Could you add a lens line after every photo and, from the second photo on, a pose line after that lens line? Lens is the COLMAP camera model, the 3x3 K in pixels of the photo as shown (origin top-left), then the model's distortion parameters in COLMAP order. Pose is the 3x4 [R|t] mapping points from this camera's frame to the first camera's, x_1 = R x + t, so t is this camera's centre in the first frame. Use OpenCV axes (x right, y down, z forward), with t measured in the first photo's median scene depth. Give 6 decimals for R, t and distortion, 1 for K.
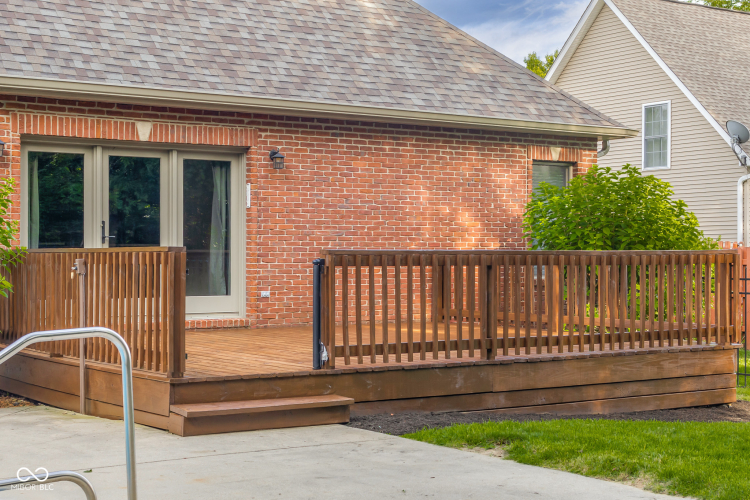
lens RADIAL K [[1234.0, 0, 375.0], [0, 1234.0, 250.0], [0, 0, 1]] dist [0.107121, -0.036857]
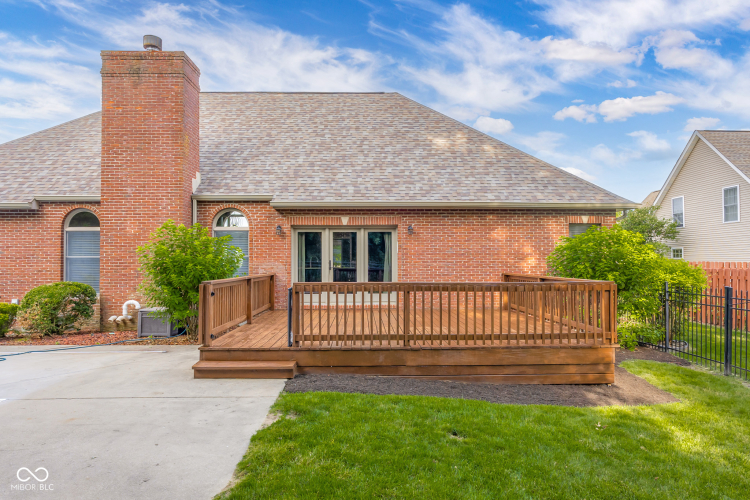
lens RADIAL K [[446.1, 0, 375.0], [0, 446.1, 250.0], [0, 0, 1]] dist [-0.003839, -0.000565]
pose [[0.840508, -0.015983, -0.541563, 0.296763], [0.004419, 0.999734, -0.022646, -0.023393], [0.541781, 0.016641, 0.840355, 0.343706]]
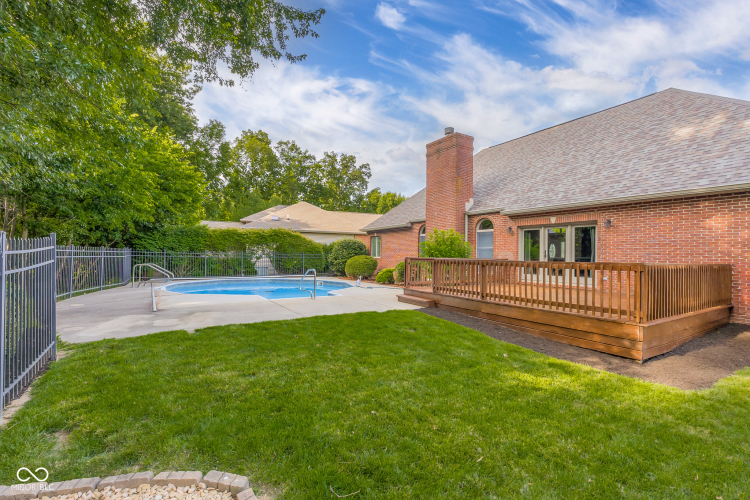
lens RADIAL K [[337.8, 0, 375.0], [0, 337.8, 250.0], [0, 0, 1]] dist [-0.000791, -0.000155]
pose [[-0.037220, -0.016721, -0.999167, 0.638072], [-0.012640, 0.999788, -0.016261, -0.004902], [0.999227, 0.012025, -0.037423, 0.595611]]
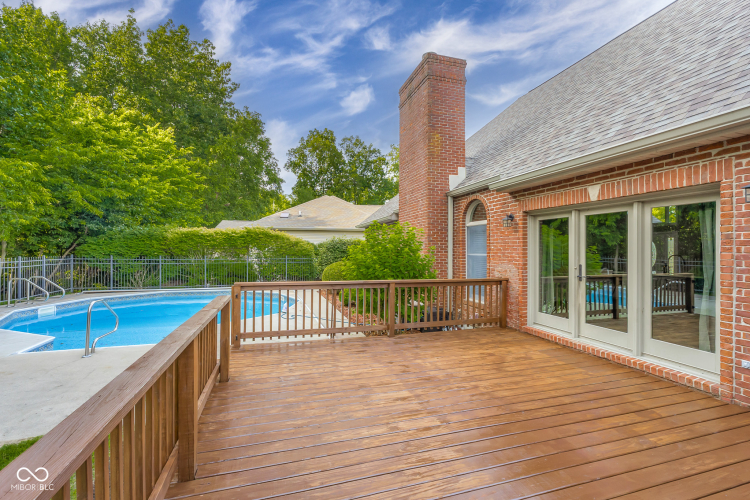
lens RADIAL K [[331.2, 0, 375.0], [0, 331.2, 250.0], [0, 0, 1]] dist [-0.002176, -0.000516]
pose [[-0.300872, -0.000633, -0.953664, 0.191190], [-0.003559, 0.999994, 0.000459, -0.038049], [0.953658, 0.003532, -0.300872, 0.883502]]
